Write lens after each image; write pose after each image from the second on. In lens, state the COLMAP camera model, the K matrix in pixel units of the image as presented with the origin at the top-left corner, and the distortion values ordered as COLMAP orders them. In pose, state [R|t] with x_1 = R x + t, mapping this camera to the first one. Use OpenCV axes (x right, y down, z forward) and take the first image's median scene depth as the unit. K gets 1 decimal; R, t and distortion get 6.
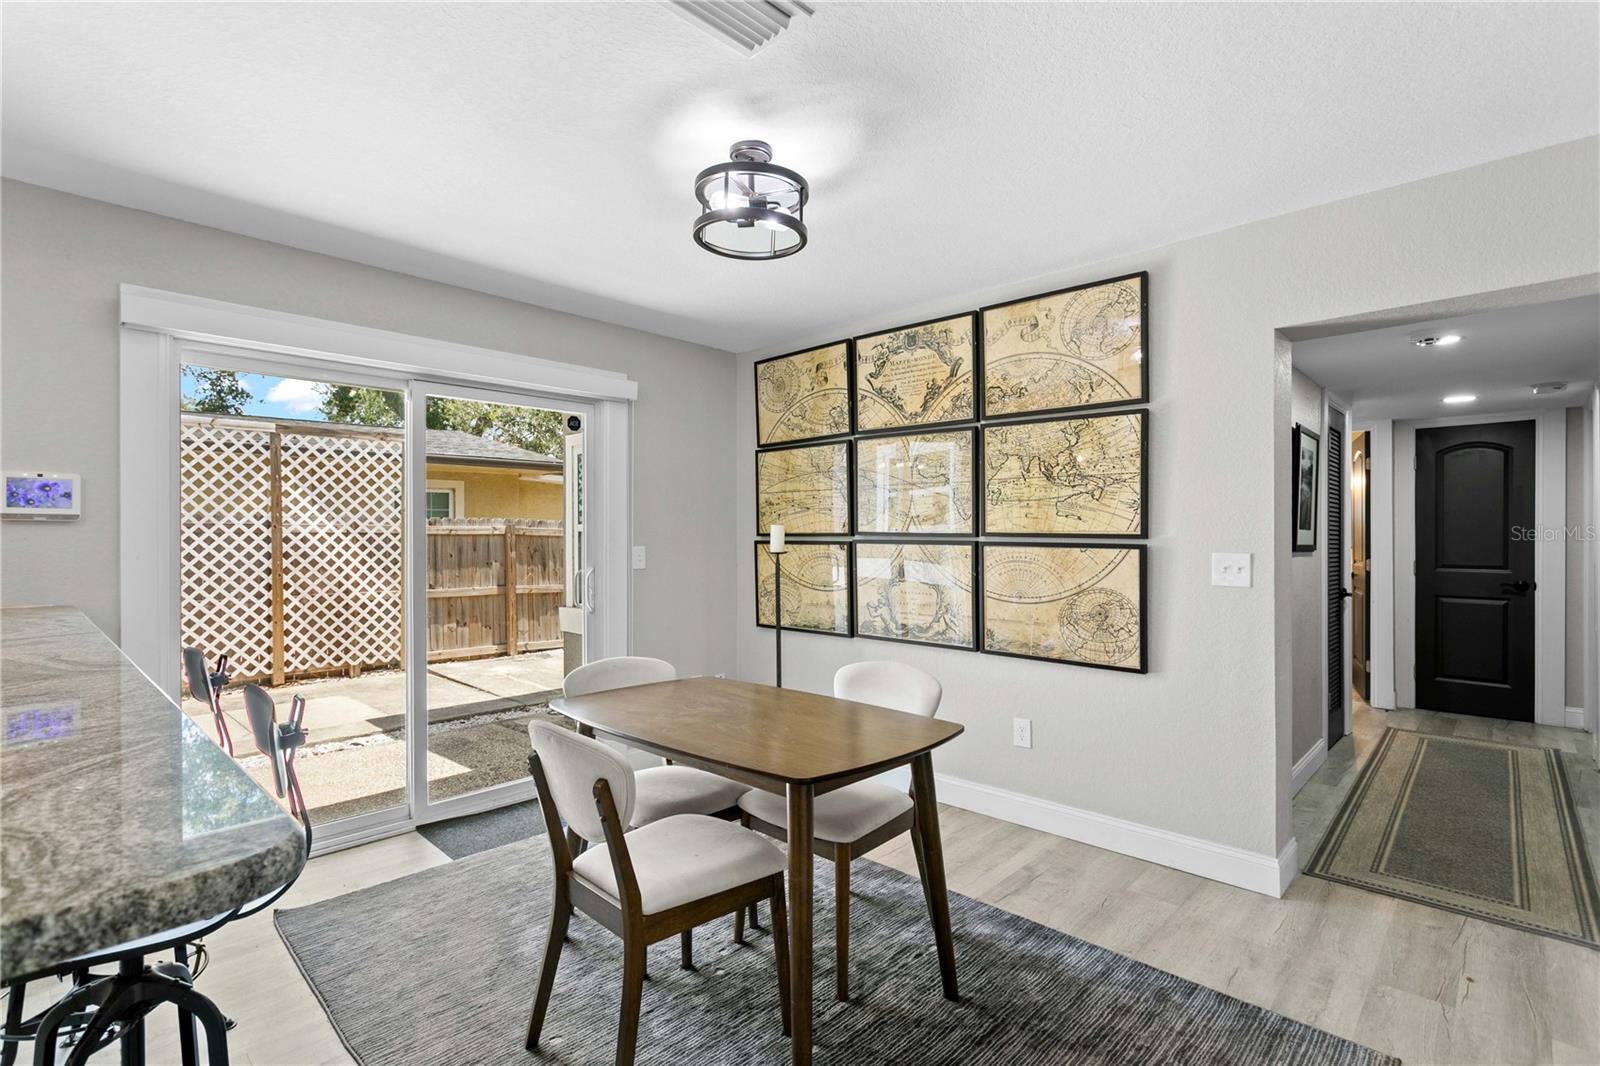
lens RADIAL K [[750.7, 0, 790.8], [0, 750.7, 536.4], [0, 0, 1]] dist [-0.006583, 0.001330]
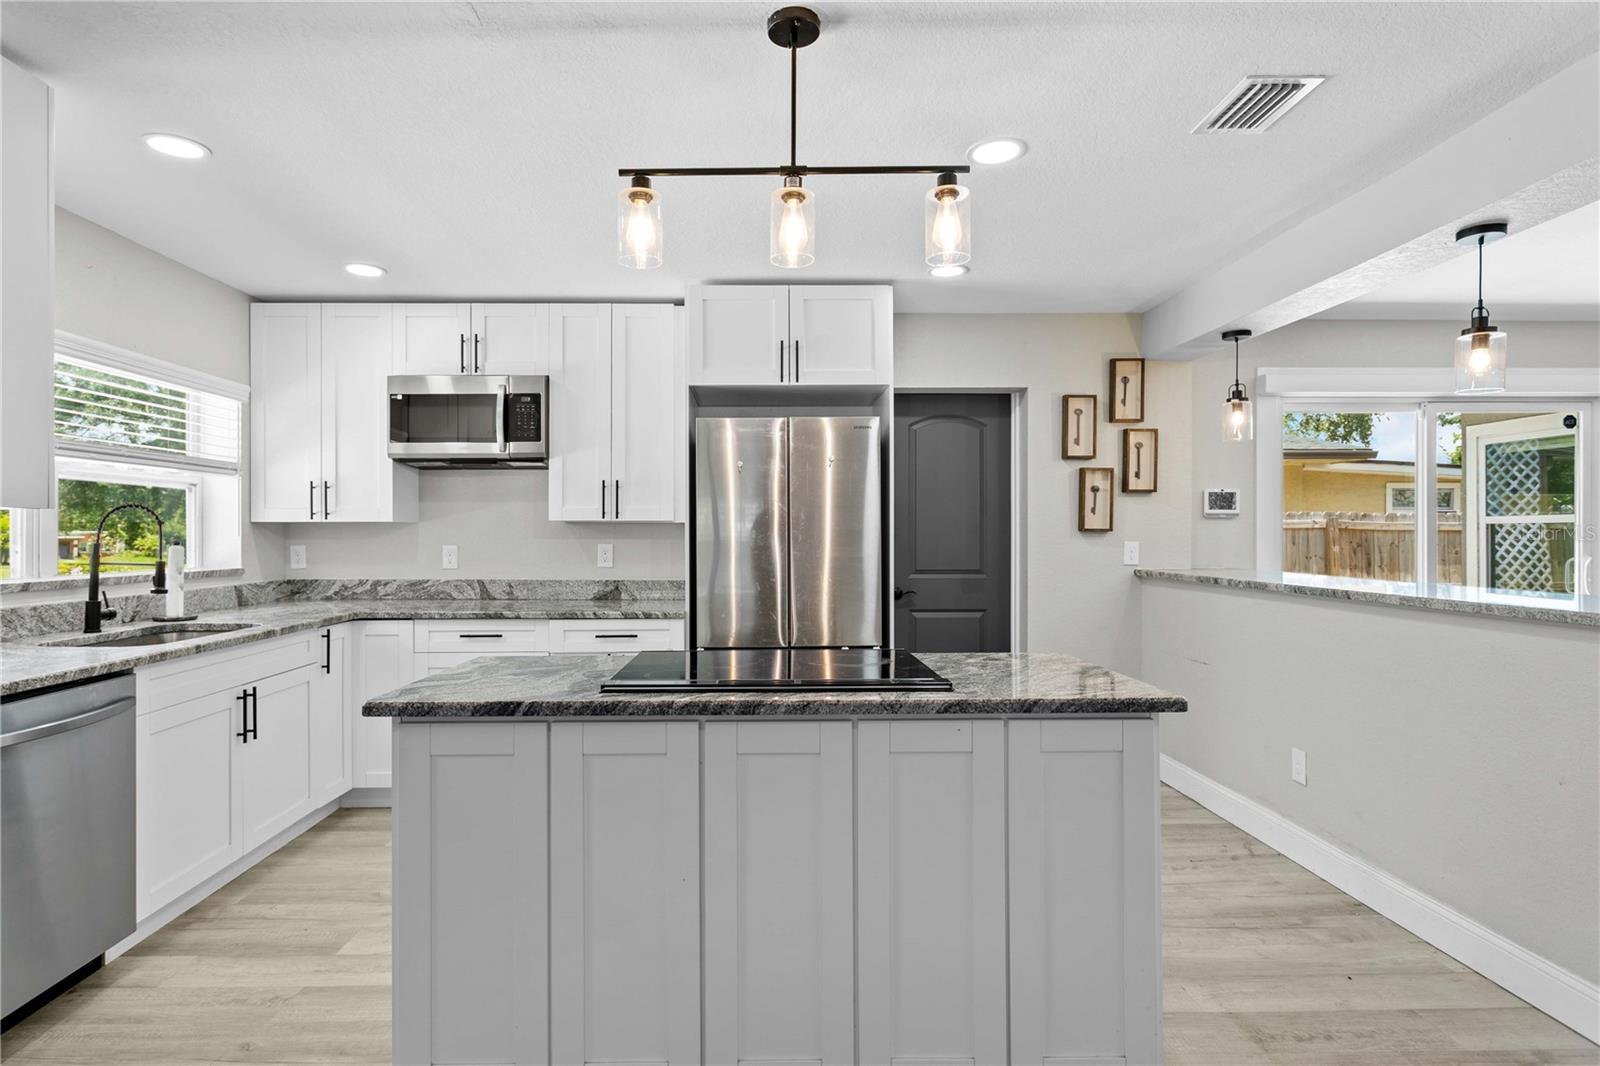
lens RADIAL K [[843.8, 0, 790.9], [0, 843.8, 530.3], [0, 0, 1]] dist [-0.001139, 0.004293]
pose [[0.700950, 0.001789, -0.713208, -0.211961], [-0.003133, 0.999995, -0.000571, 0.006774], [0.713204, 0.002635, 0.700952, -0.643061]]
